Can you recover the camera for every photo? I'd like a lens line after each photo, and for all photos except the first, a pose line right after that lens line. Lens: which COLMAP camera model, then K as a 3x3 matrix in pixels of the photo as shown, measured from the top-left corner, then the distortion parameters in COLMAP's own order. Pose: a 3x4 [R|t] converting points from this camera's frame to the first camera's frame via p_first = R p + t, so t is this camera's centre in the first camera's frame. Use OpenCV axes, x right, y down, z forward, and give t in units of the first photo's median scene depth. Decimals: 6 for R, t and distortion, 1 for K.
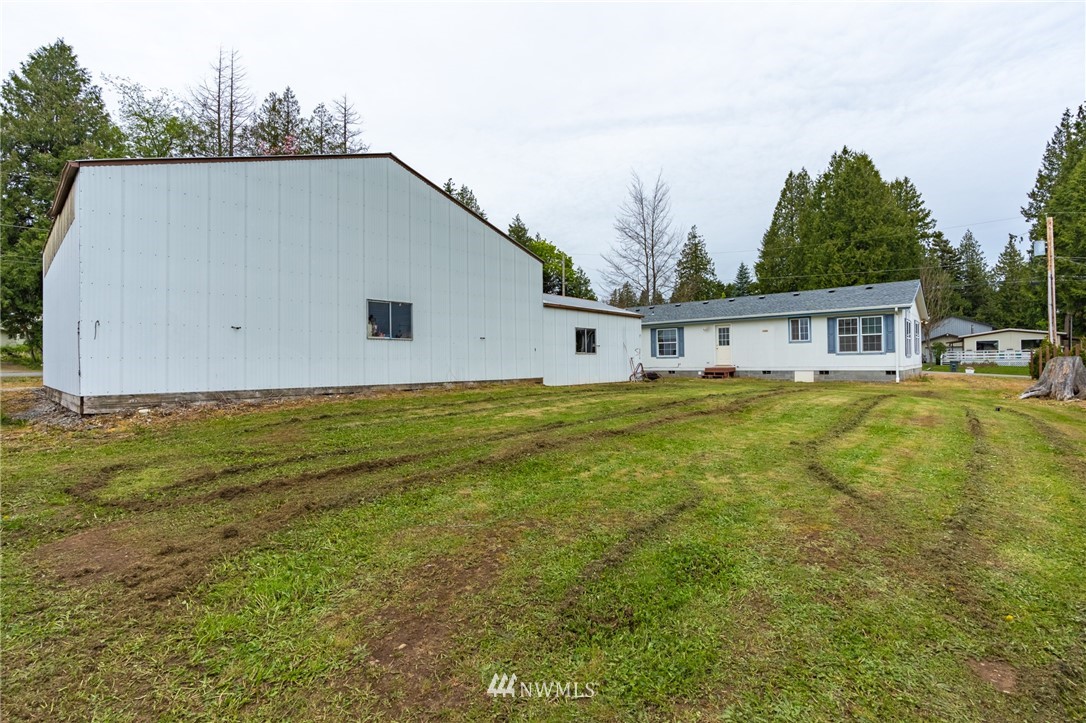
lens RADIAL K [[491.6, 0, 541.1], [0, 491.6, 359.7], [0, 0, 1]] dist [-0.000646, 0.000595]
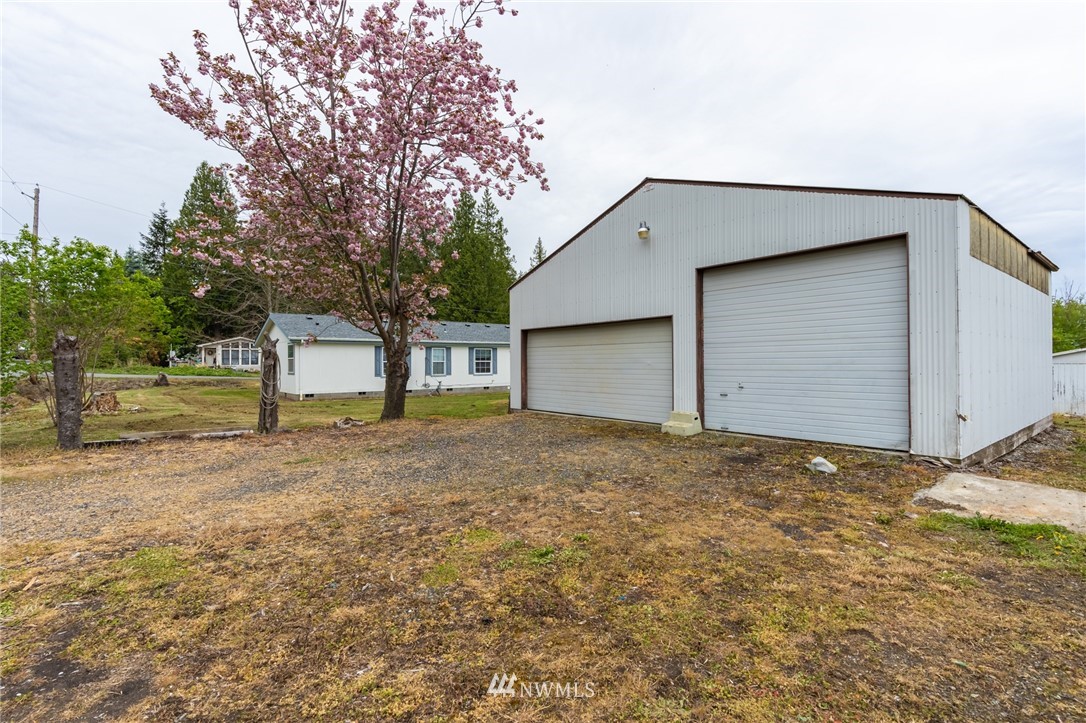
lens RADIAL K [[500.8, 0, 542.4], [0, 500.8, 361.8], [0, 0, 1]] dist [-0.006863, 0.000829]
pose [[0.163546, 0.029296, 0.986101, -0.818292], [0.016472, 0.999339, -0.032422, 0.004784], [-0.986398, 0.021545, 0.162956, 0.690083]]
